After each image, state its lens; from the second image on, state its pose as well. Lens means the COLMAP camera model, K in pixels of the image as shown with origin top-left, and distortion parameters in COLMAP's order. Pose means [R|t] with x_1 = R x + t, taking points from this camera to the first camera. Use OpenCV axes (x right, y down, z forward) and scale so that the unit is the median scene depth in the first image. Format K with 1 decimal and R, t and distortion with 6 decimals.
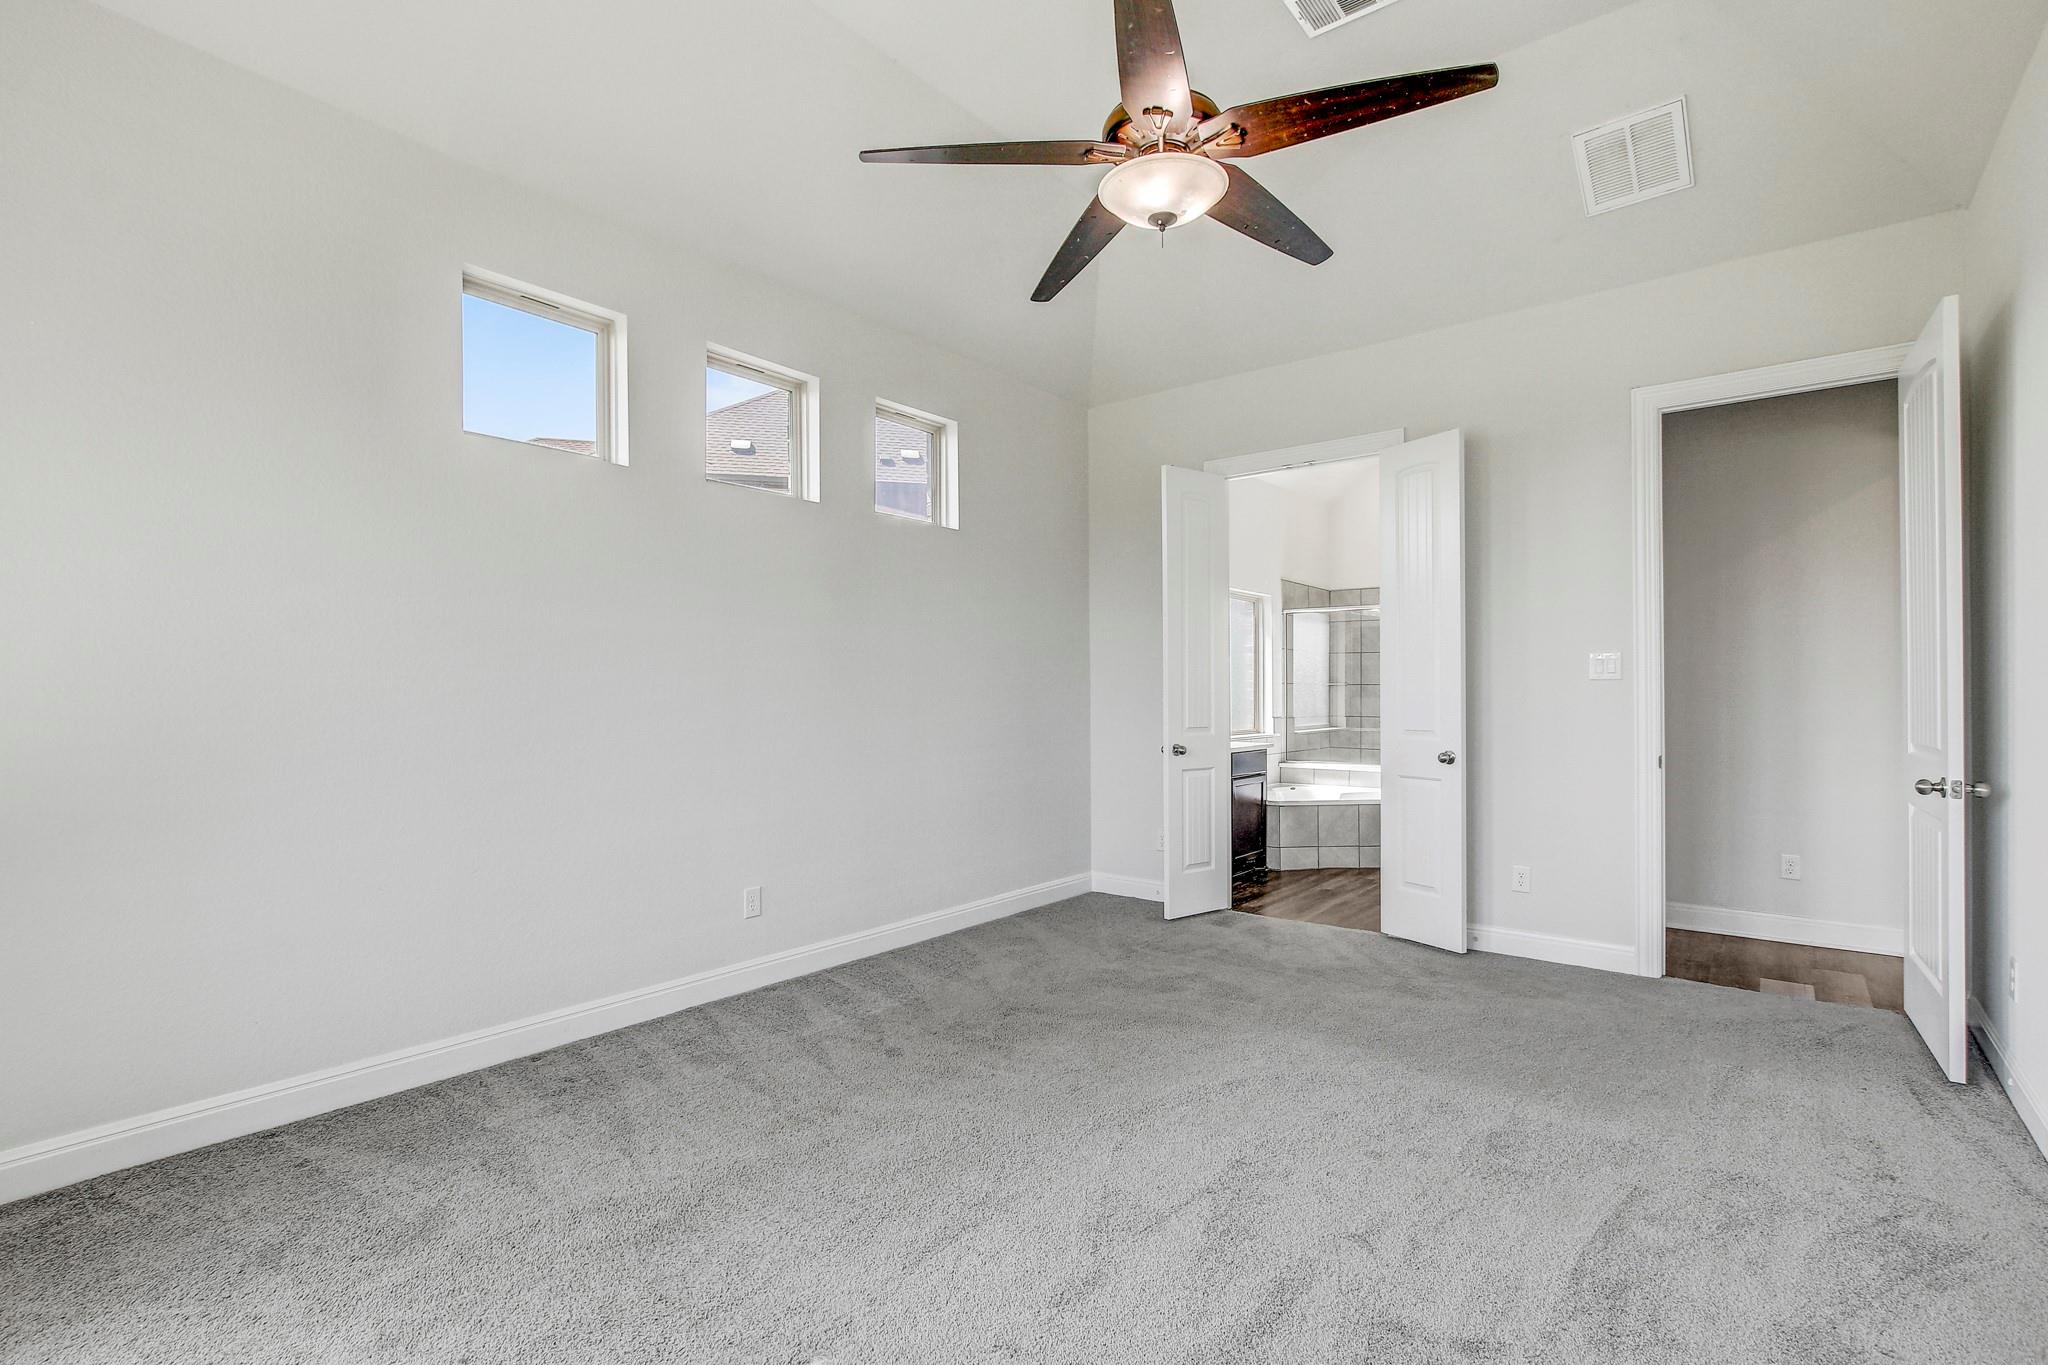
lens RADIAL K [[942.2, 0, 1022.9], [0, 942.2, 688.4], [0, 0, 1]] dist [-0.011771, 0.000940]
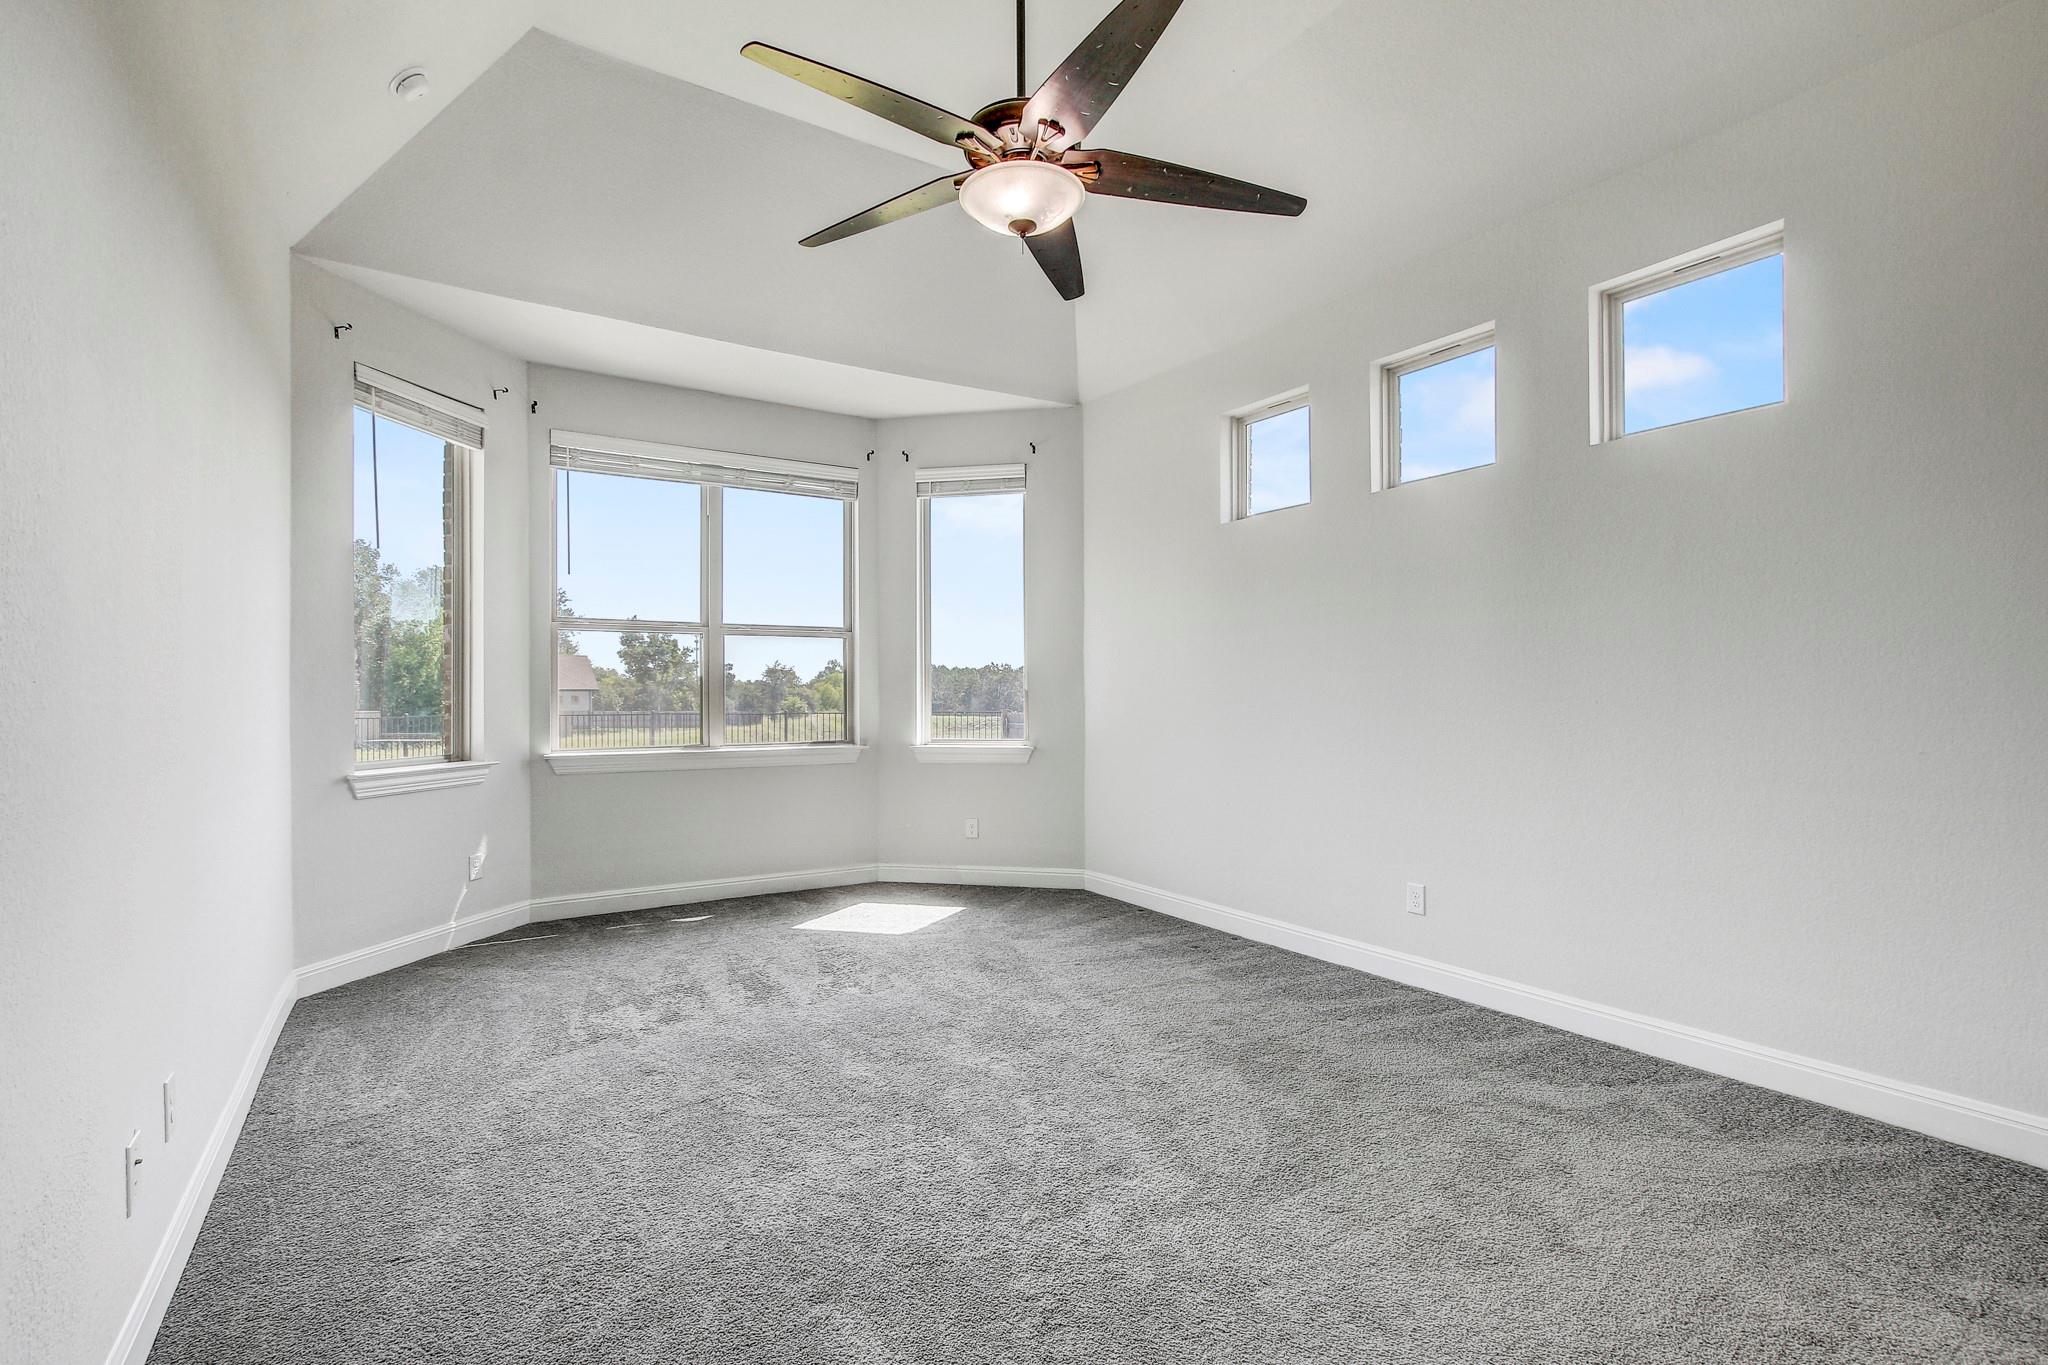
lens RADIAL K [[942.2, 0, 1022.9], [0, 942.2, 688.4], [0, 0, 1]] dist [-0.011771, 0.000940]
pose [[-0.309340, -0.000438, -0.950951, 0.886757], [0.006584, 0.999975, -0.002603, 0.006248], [0.950929, -0.007066, -0.309329, 1.035585]]
